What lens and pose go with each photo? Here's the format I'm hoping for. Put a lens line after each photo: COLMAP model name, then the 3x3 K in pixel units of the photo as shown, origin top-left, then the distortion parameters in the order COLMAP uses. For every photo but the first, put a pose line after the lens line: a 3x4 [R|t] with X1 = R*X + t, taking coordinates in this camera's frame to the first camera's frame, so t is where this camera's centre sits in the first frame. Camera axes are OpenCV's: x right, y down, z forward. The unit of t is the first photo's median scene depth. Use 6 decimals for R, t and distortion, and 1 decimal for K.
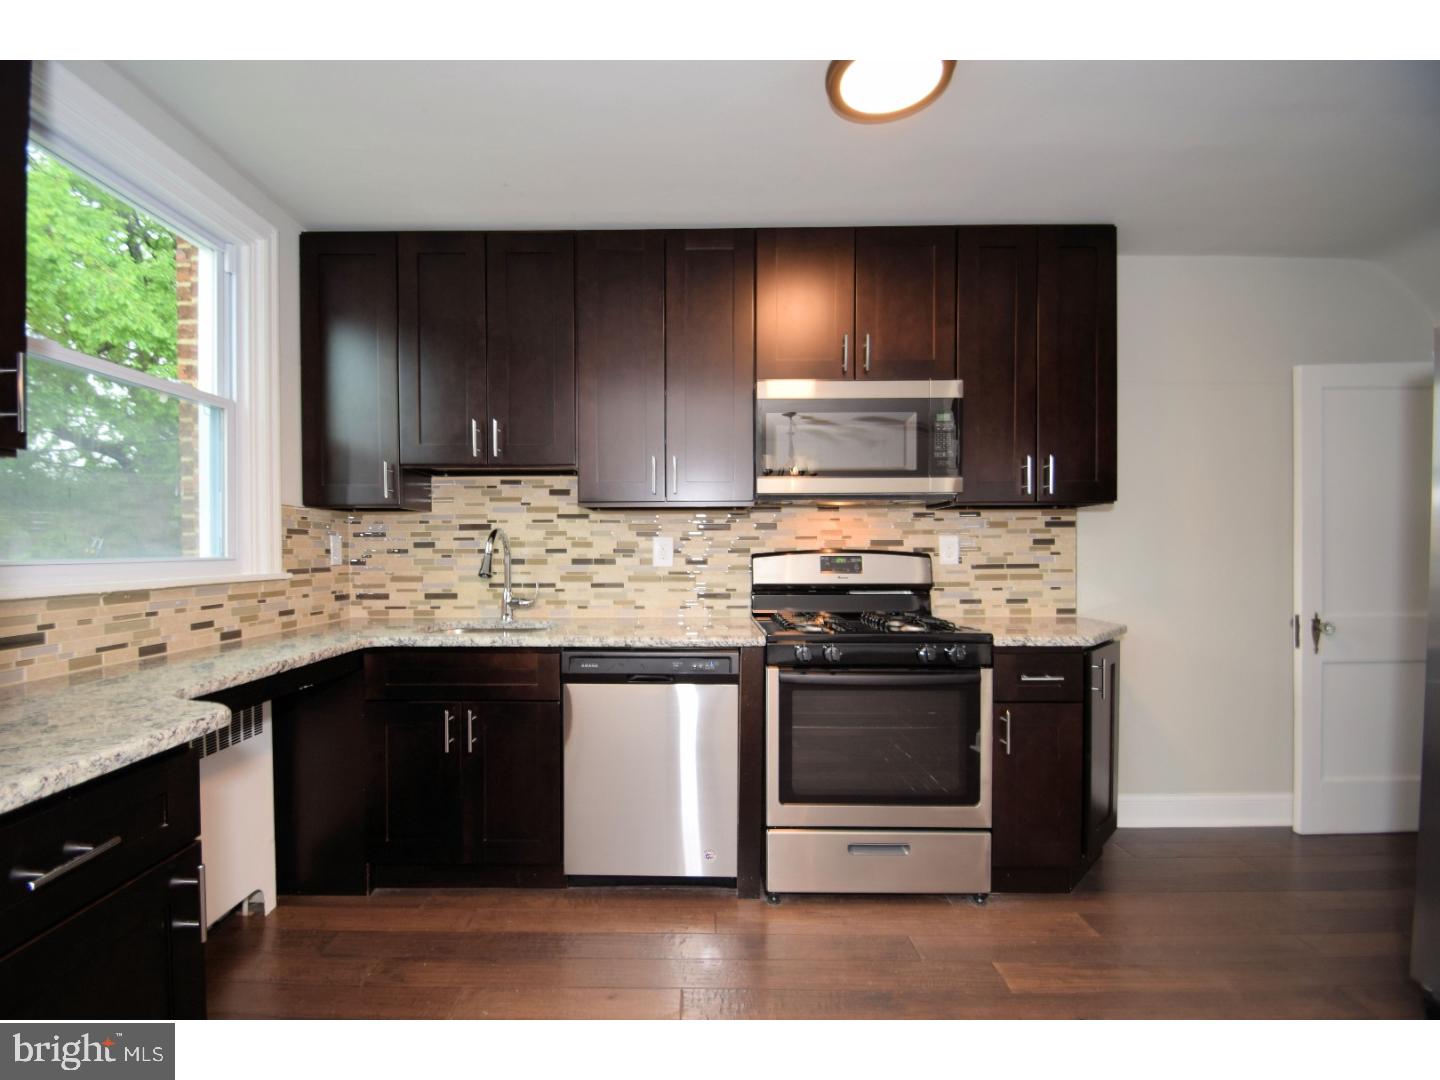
lens RADIAL K [[635.2, 0, 688.5], [0, 635.2, 560.2], [0, 0, 1]] dist [0.020786, -0.021949]
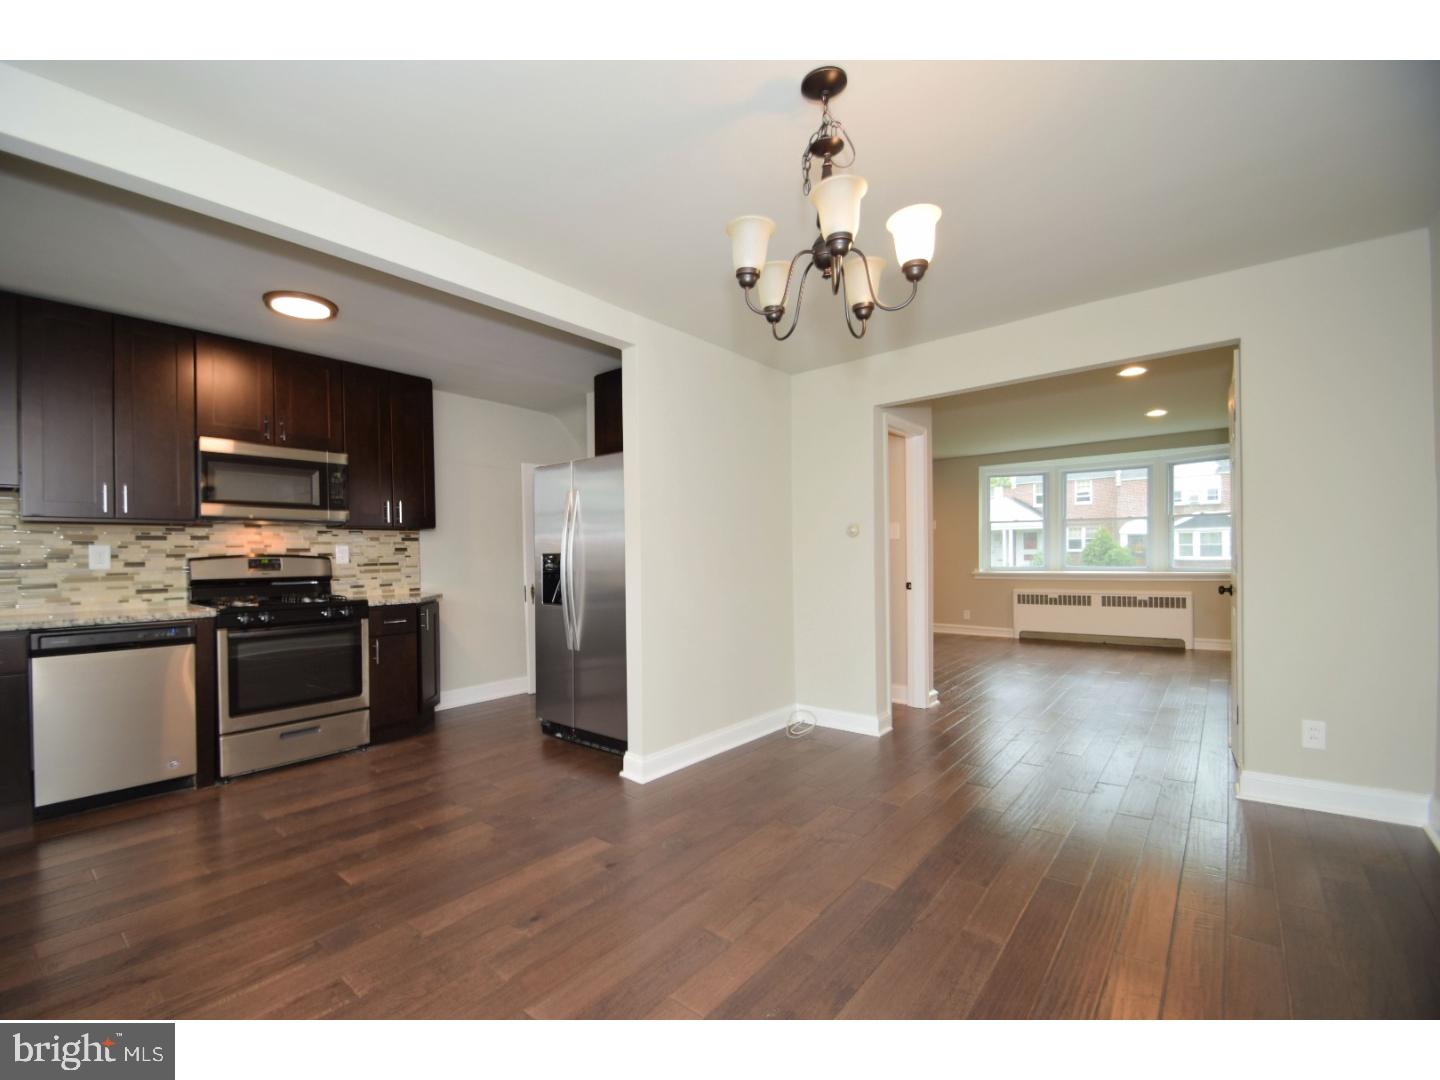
lens RADIAL K [[635.2, 0, 688.5], [0, 635.2, 560.2], [0, 0, 1]] dist [0.020786, -0.021949]
pose [[0.639073, -0.011819, 0.769055, -0.262172], [0.026570, 0.999624, -0.006716, 0.031613], [-0.768687, 0.024726, 0.639147, -0.678873]]
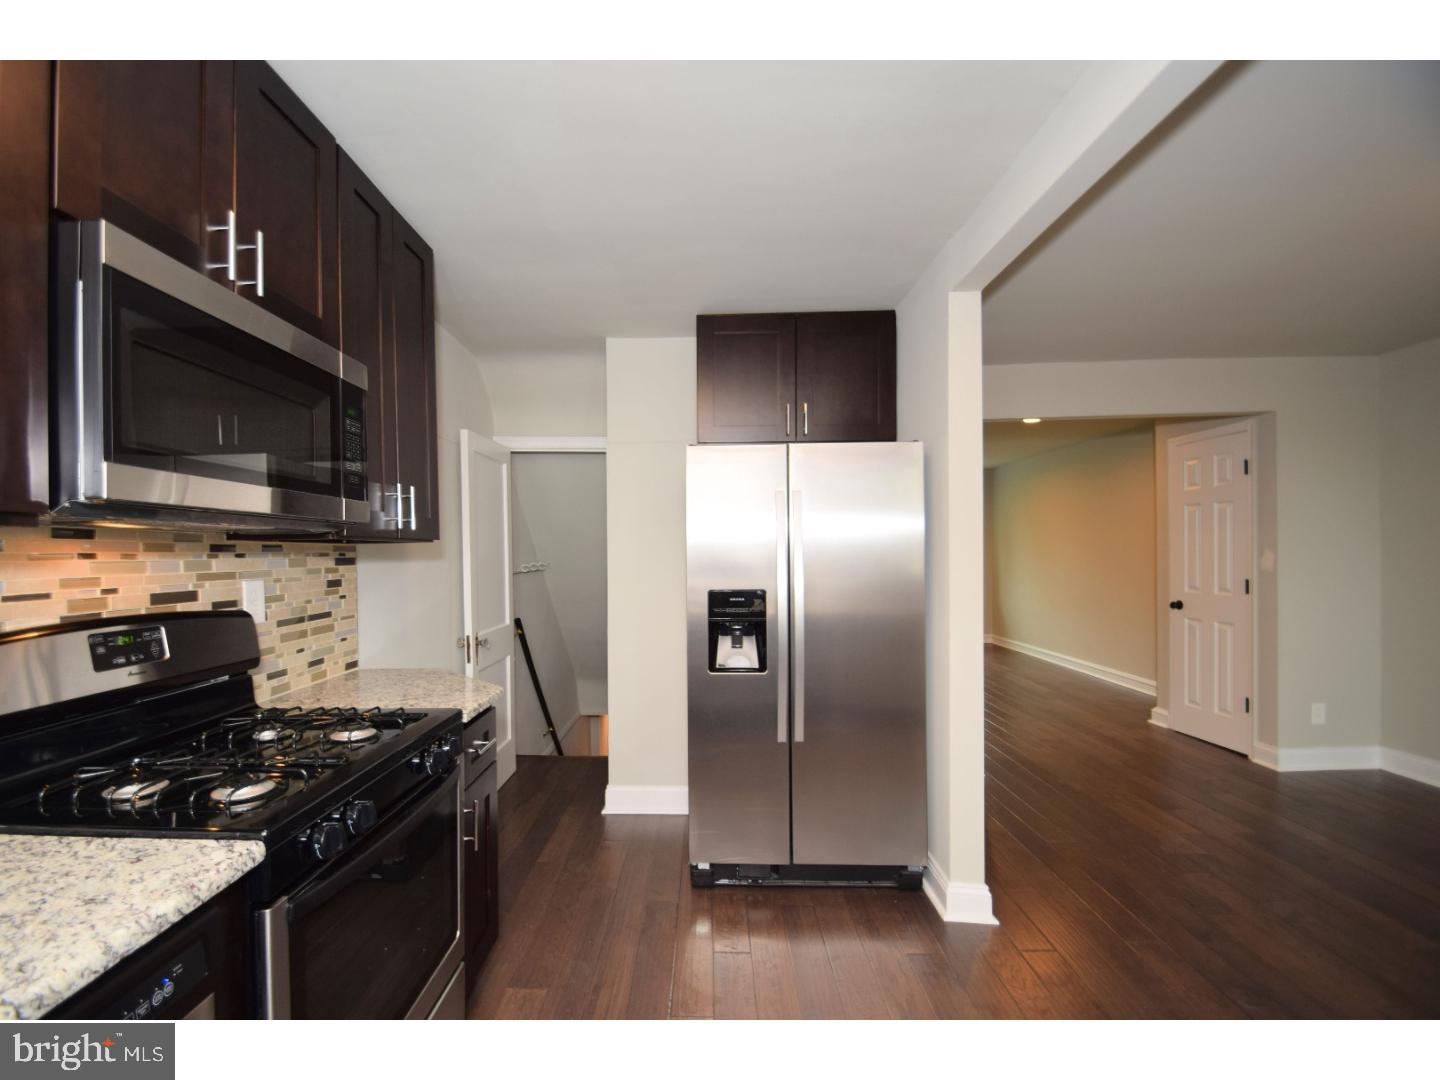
lens RADIAL K [[659.6, 0, 688.3], [0, 659.6, 557.8], [0, 0, 1]] dist [0.003613, -0.013188]
pose [[0.012712, -0.006357, 0.999899, -0.268994], [0.028705, 0.999570, 0.005990, -0.053653], [-0.999507, 0.028626, 0.012889, 0.545463]]
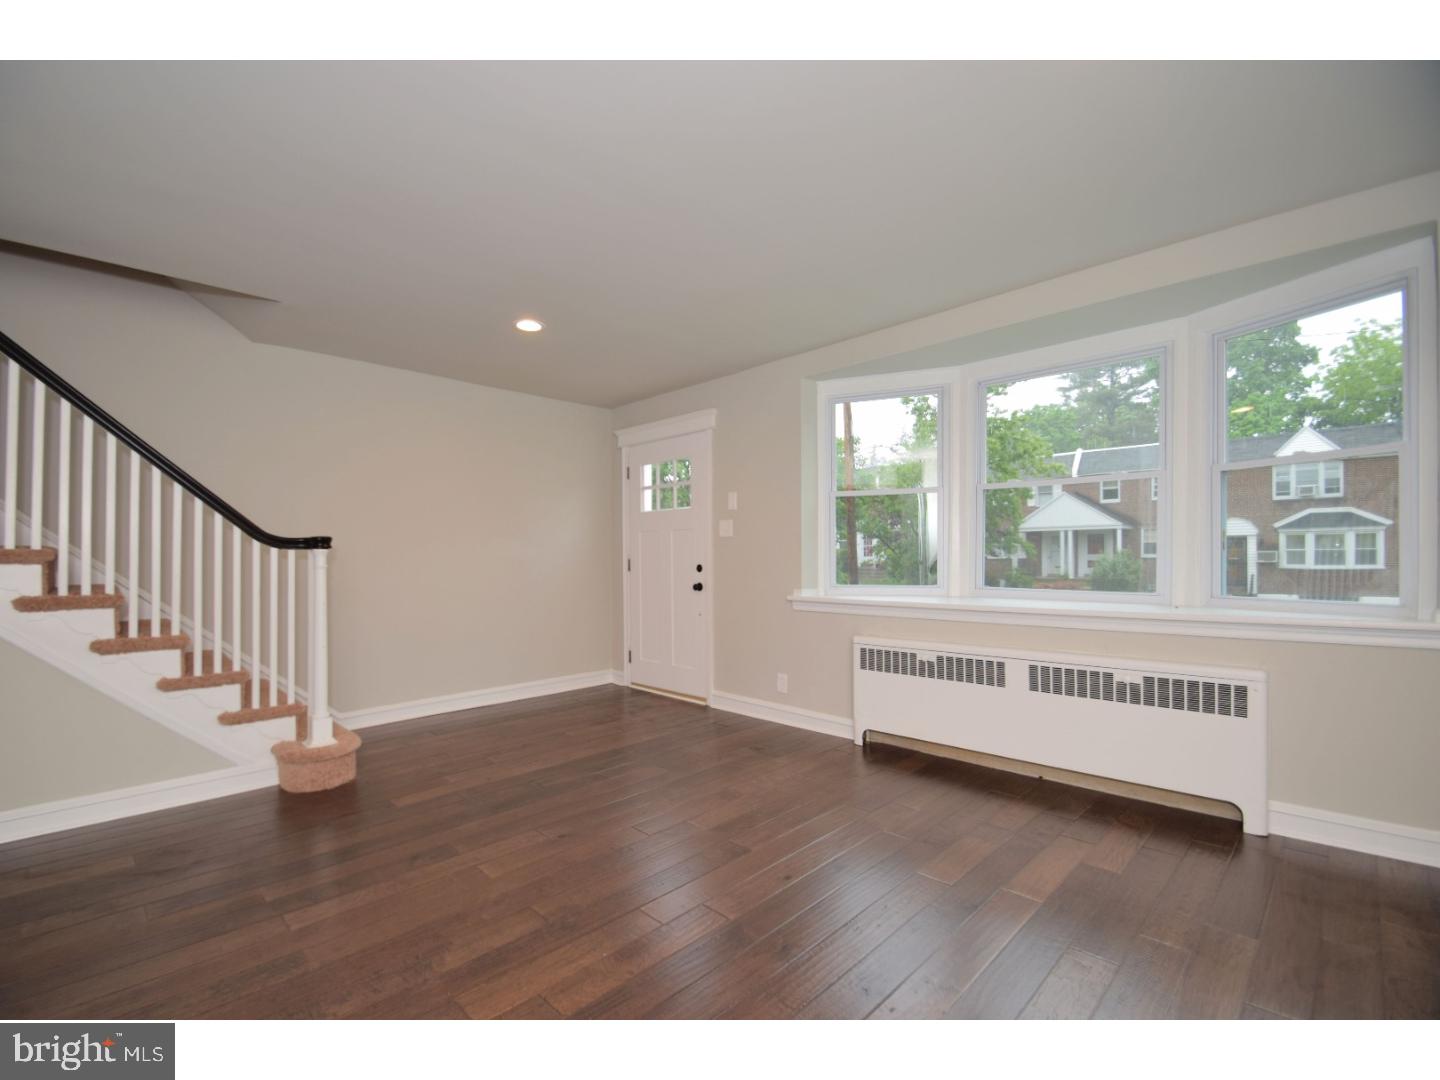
lens RADIAL K [[635.2, 0, 688.5], [0, 635.2, 560.2], [0, 0, 1]] dist [0.020786, -0.021949]
pose [[0.716168, -0.002821, 0.697922, 1.881453], [0.017689, 0.999744, -0.014110, 0.038336], [-0.697704, 0.022451, 0.716034, -0.669549]]
